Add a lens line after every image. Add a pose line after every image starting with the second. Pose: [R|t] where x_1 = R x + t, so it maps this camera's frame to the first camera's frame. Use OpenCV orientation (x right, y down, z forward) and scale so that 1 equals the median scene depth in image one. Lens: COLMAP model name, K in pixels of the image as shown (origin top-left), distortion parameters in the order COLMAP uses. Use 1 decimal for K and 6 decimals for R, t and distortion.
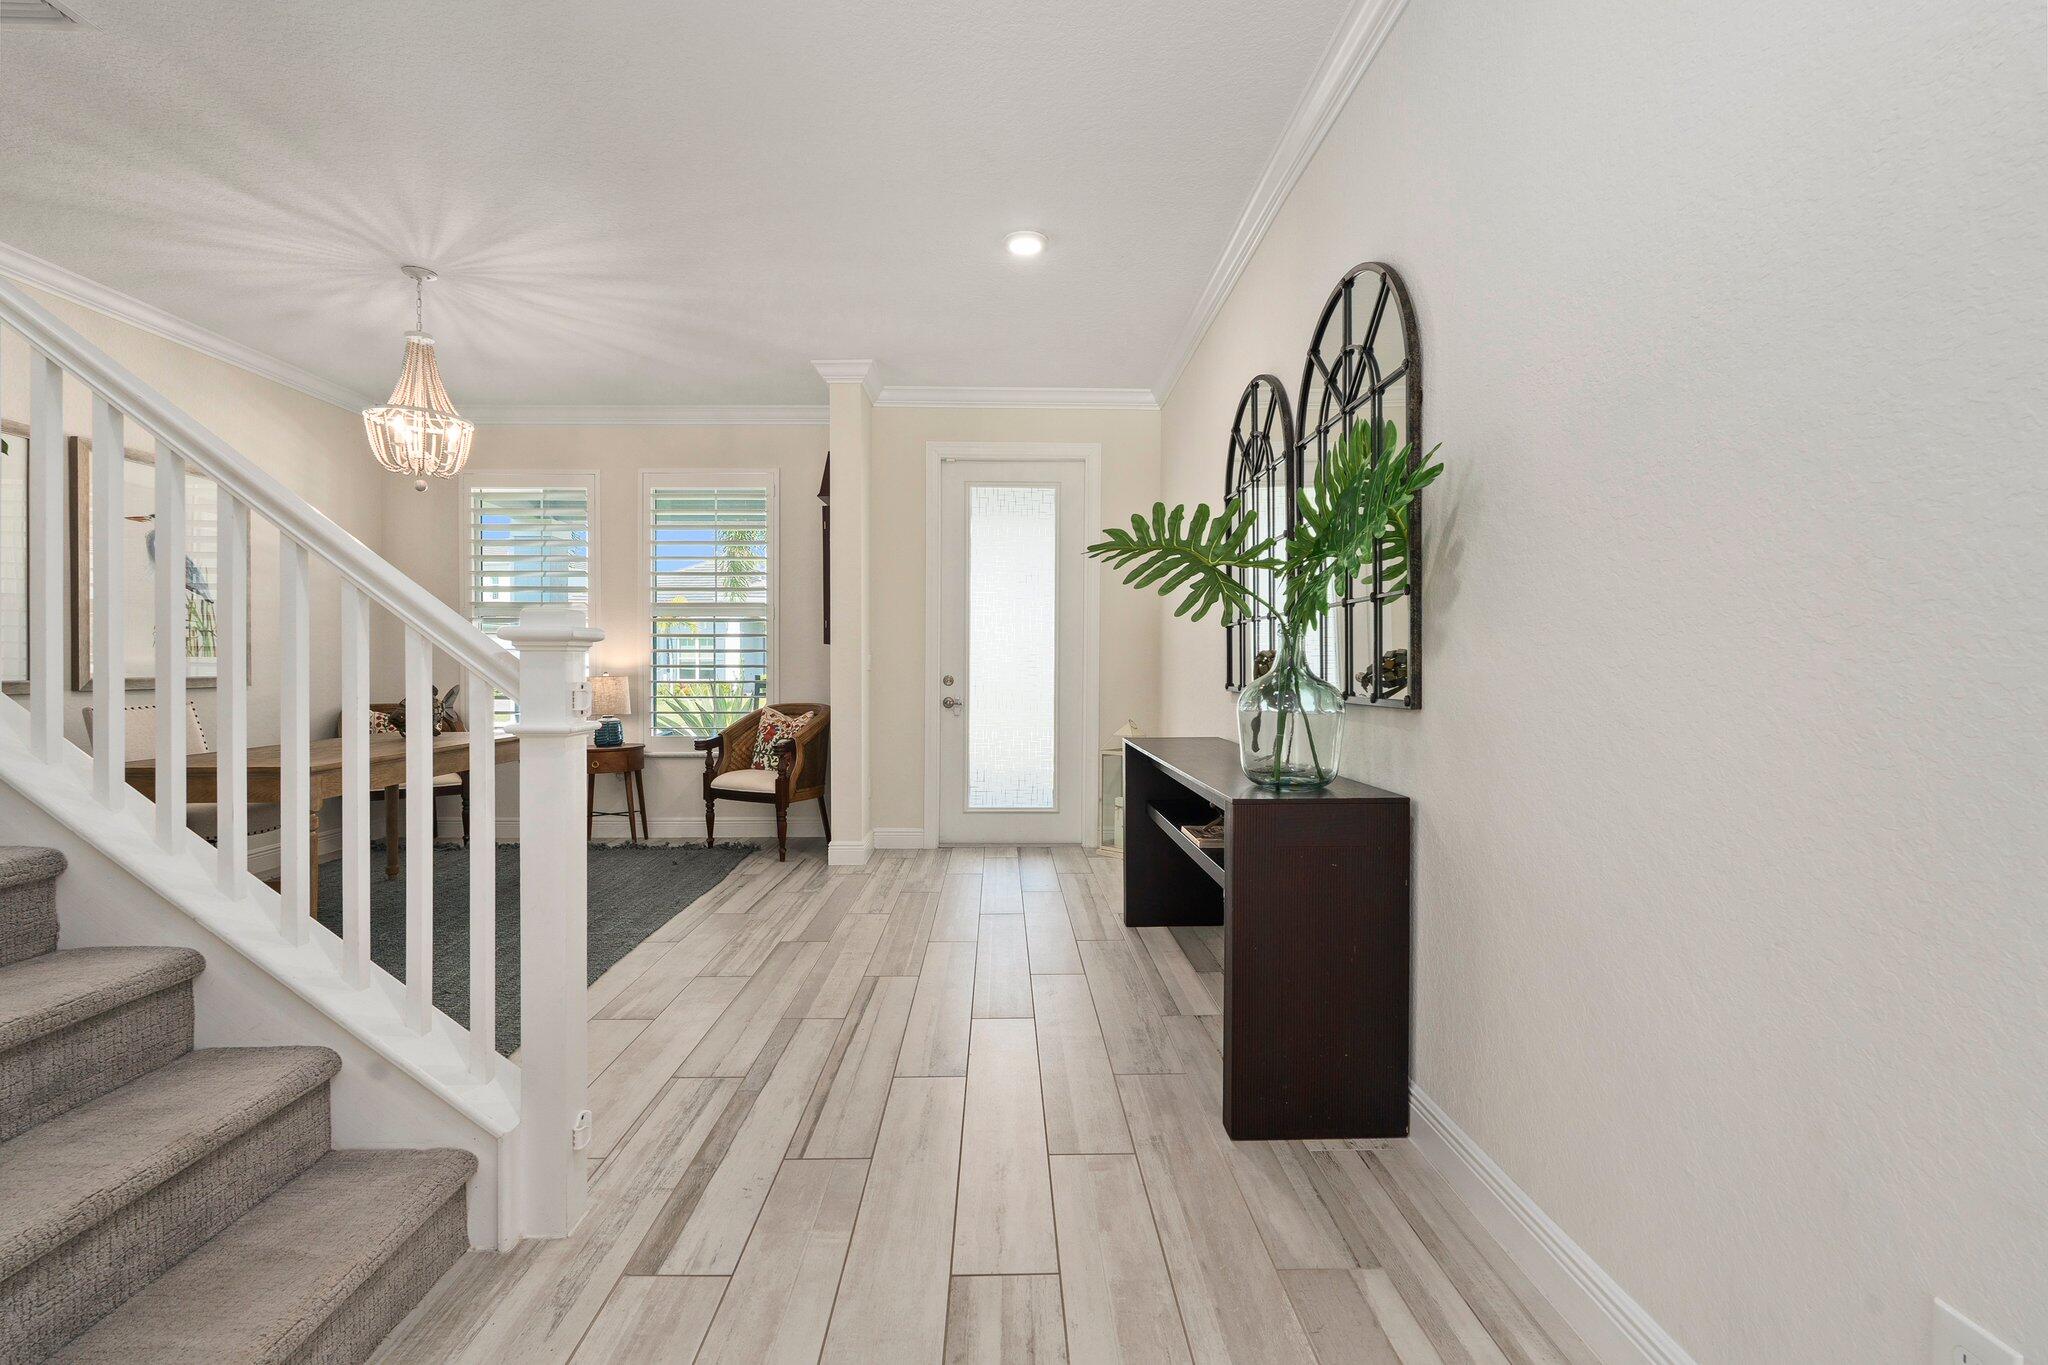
lens RADIAL K [[892.9, 0, 1017.3], [0, 892.9, 688.1], [0, 0, 1]] dist [-0.006225, 0.000309]
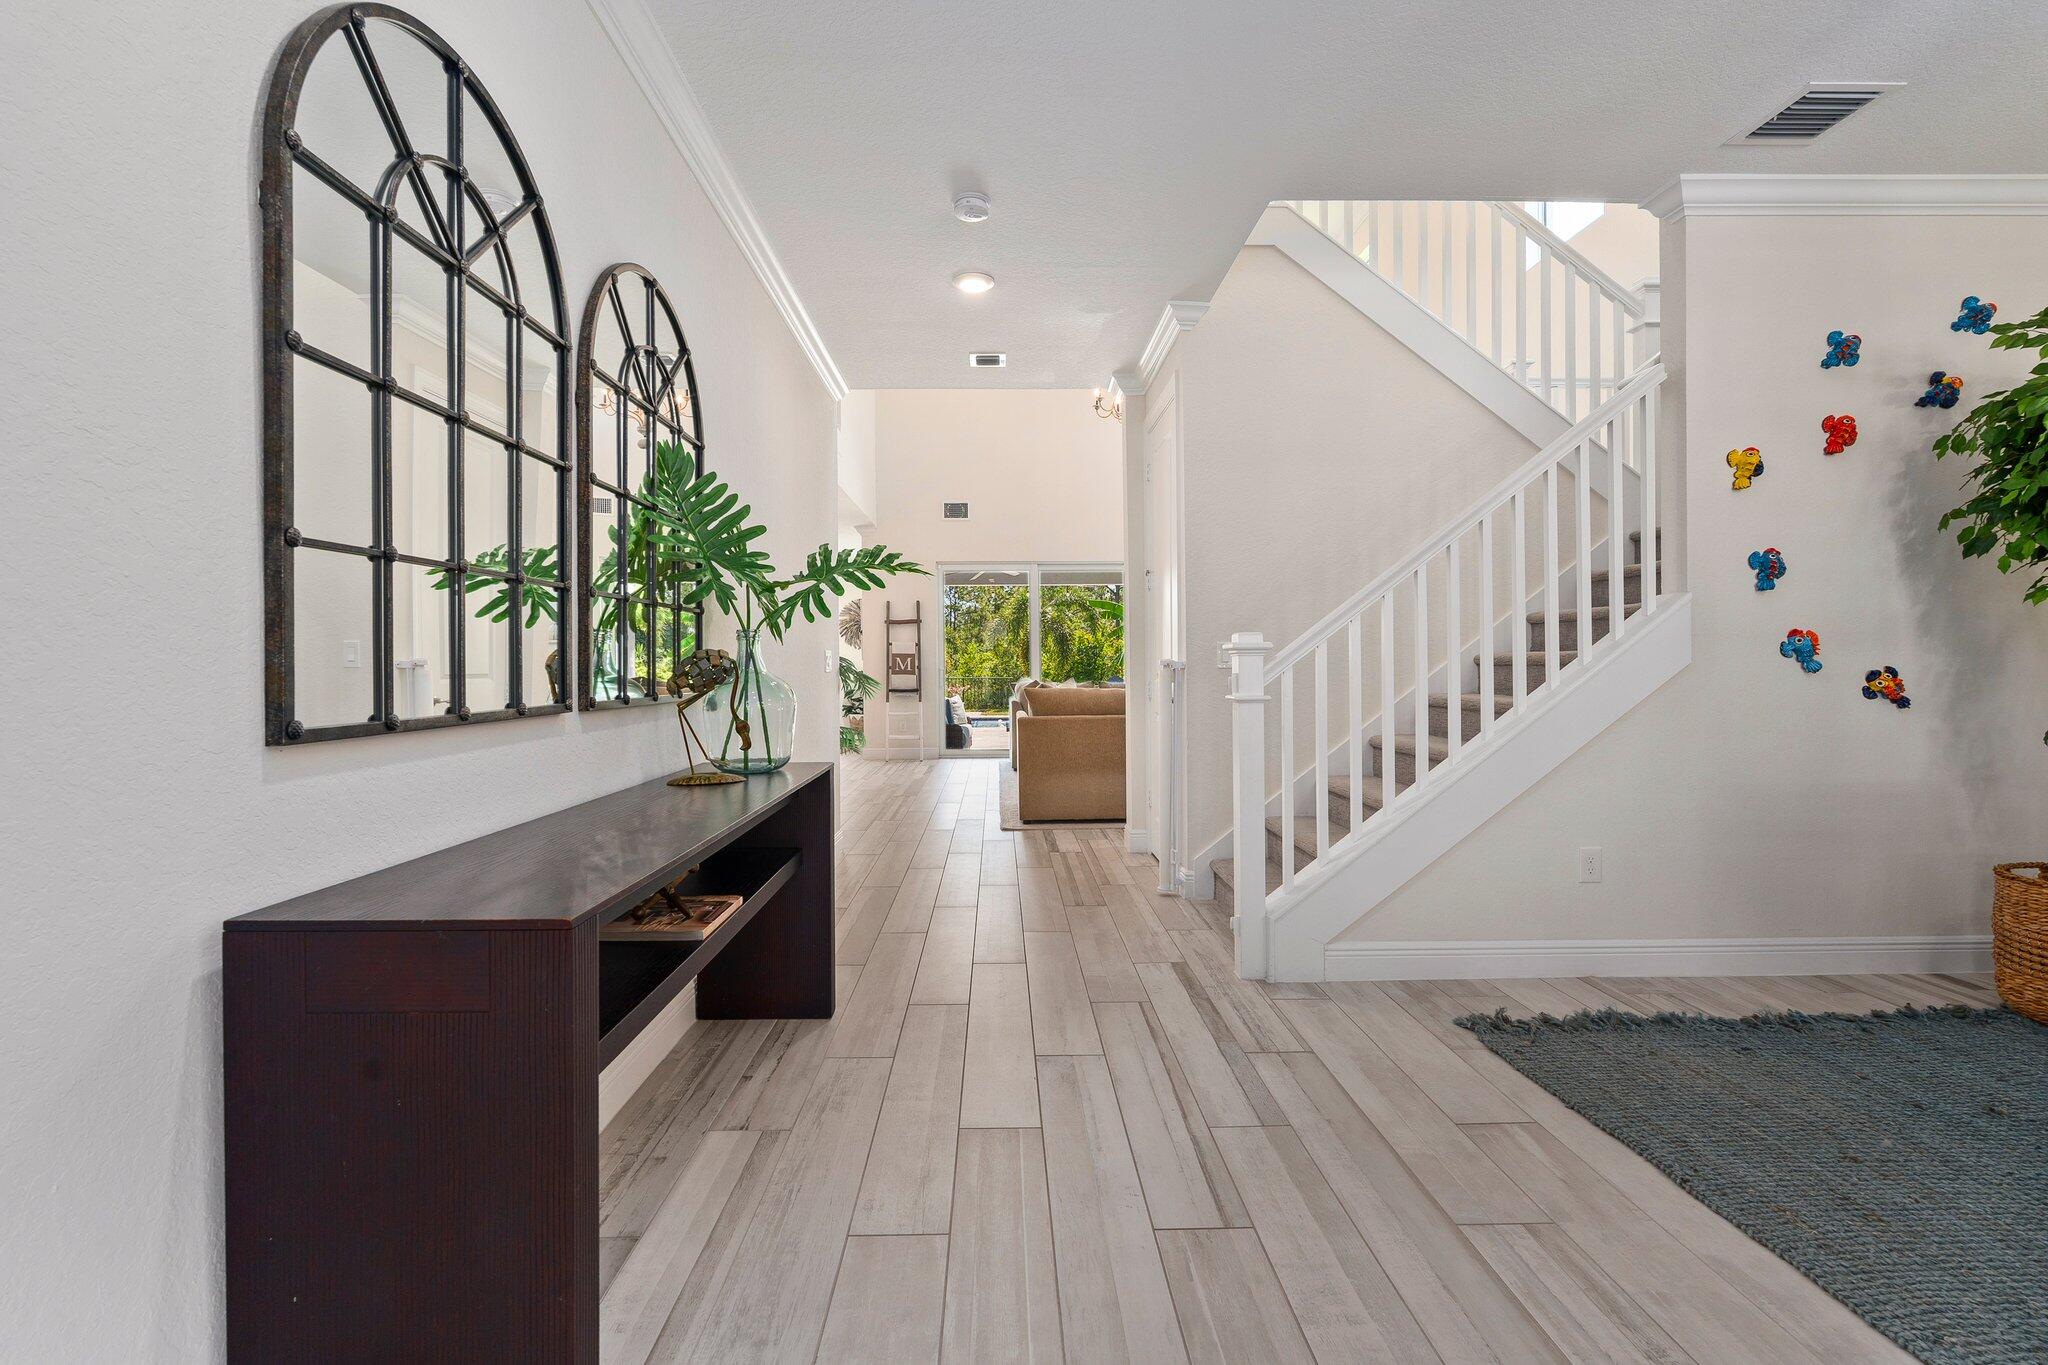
lens RADIAL K [[892.9, 0, 1017.3], [0, 892.9, 688.1], [0, 0, 1]] dist [-0.006225, 0.000309]
pose [[-0.999982, 0.005217, -0.003091, -0.016977], [0.005058, 0.998759, 0.049540, -0.023898], [0.003346, 0.049524, -0.998767, 0.991671]]
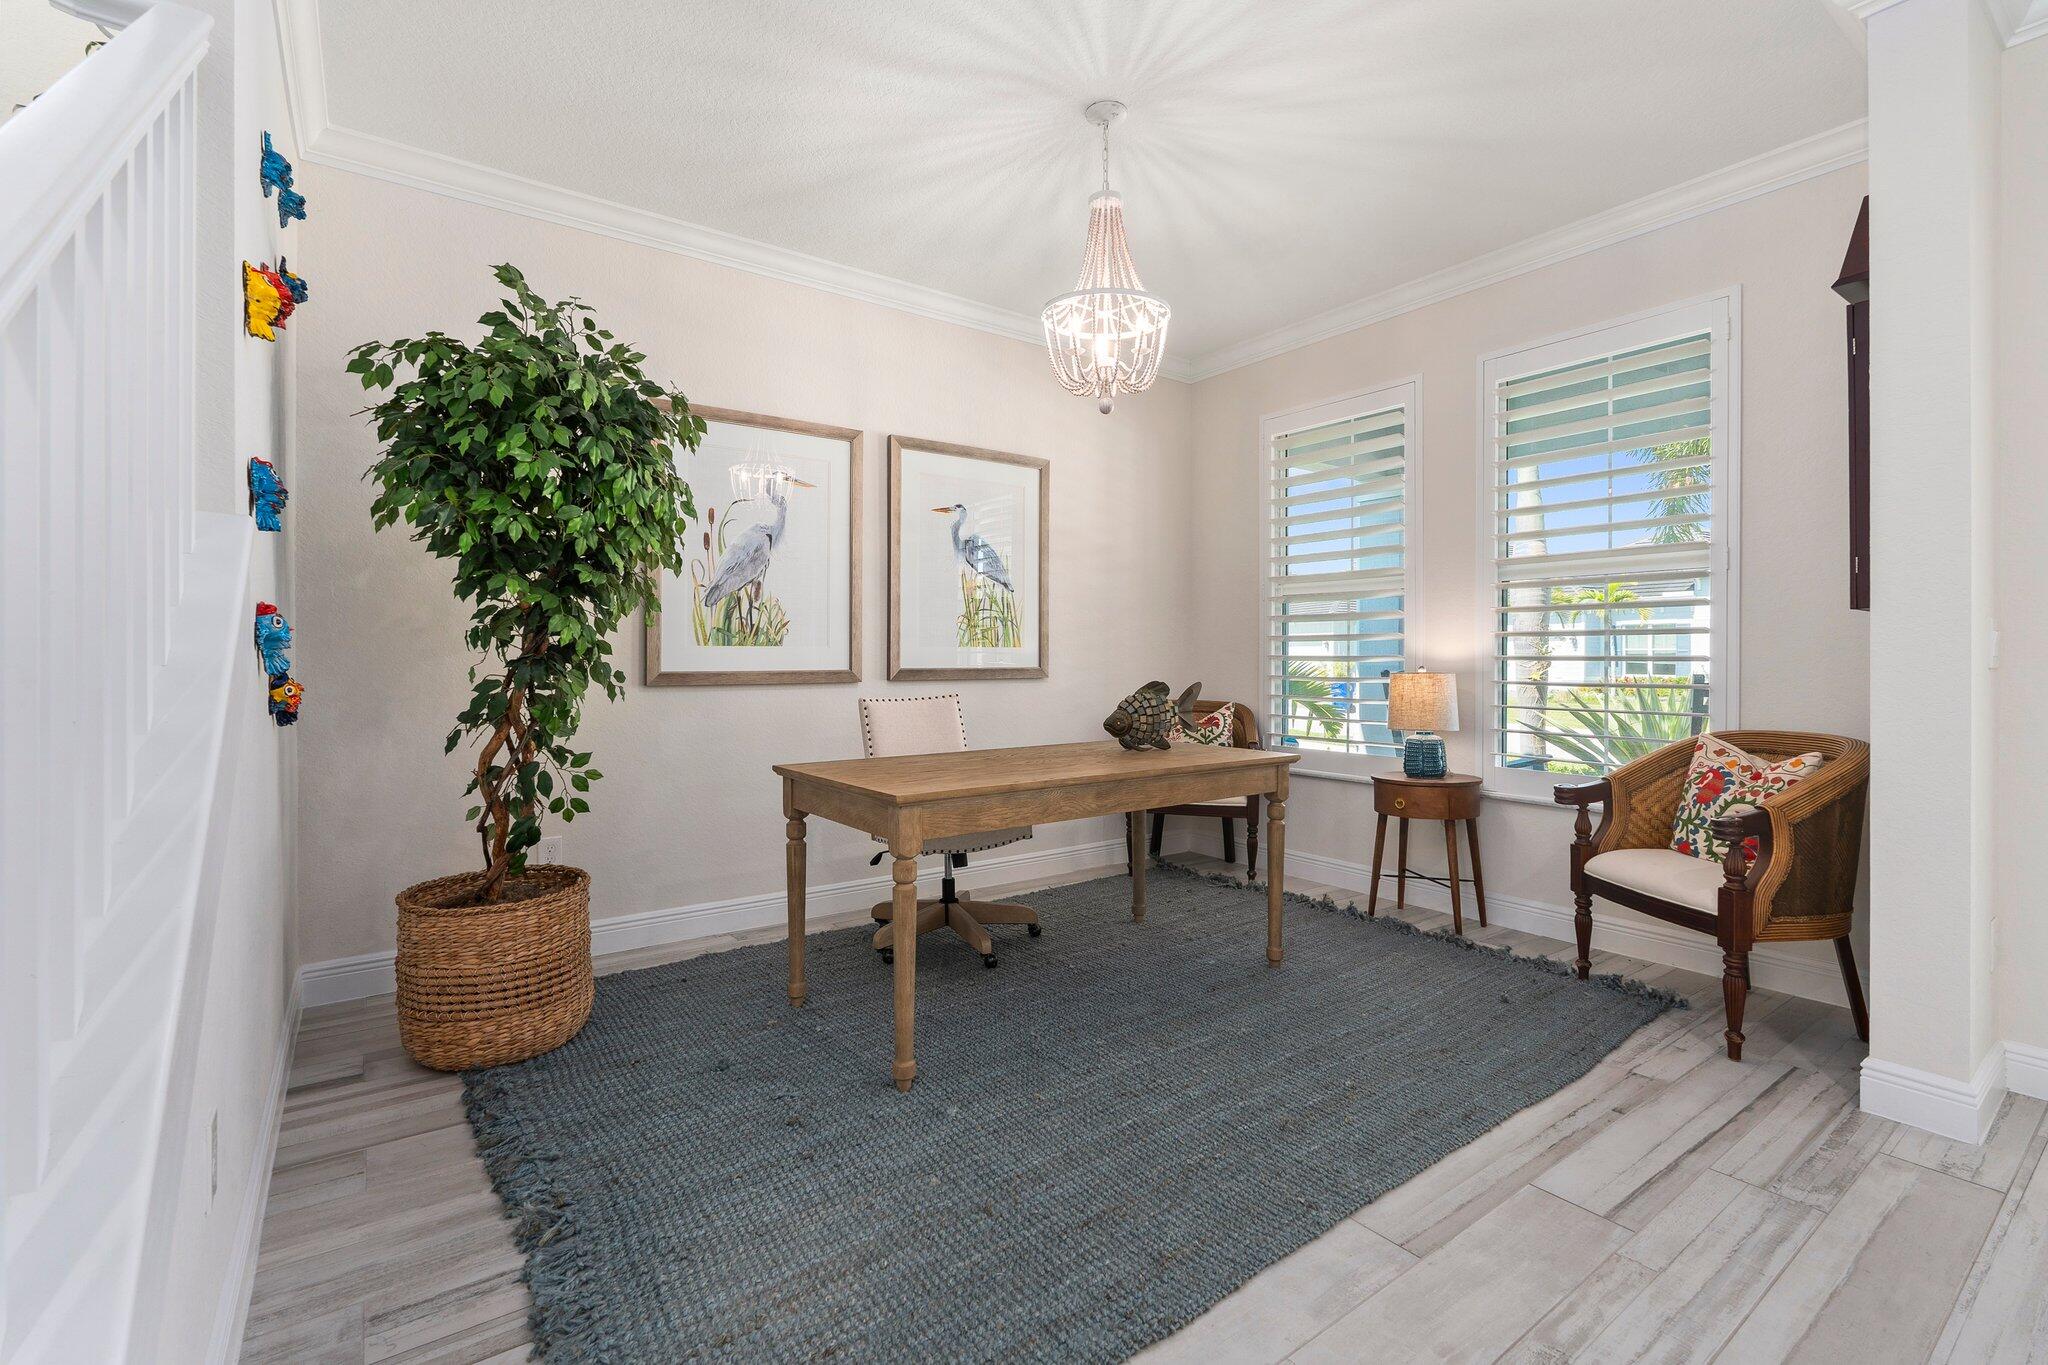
lens RADIAL K [[903.0, 0, 1017.3], [0, 903.0, 652.9], [0, 0, 1]] dist [-0.005527, -0.000158]
pose [[0.569582, -0.003173, -0.821929, -0.084843], [-0.022522, 0.999557, -0.019466, -0.008834], [0.821626, 0.029599, 0.569258, 0.402906]]
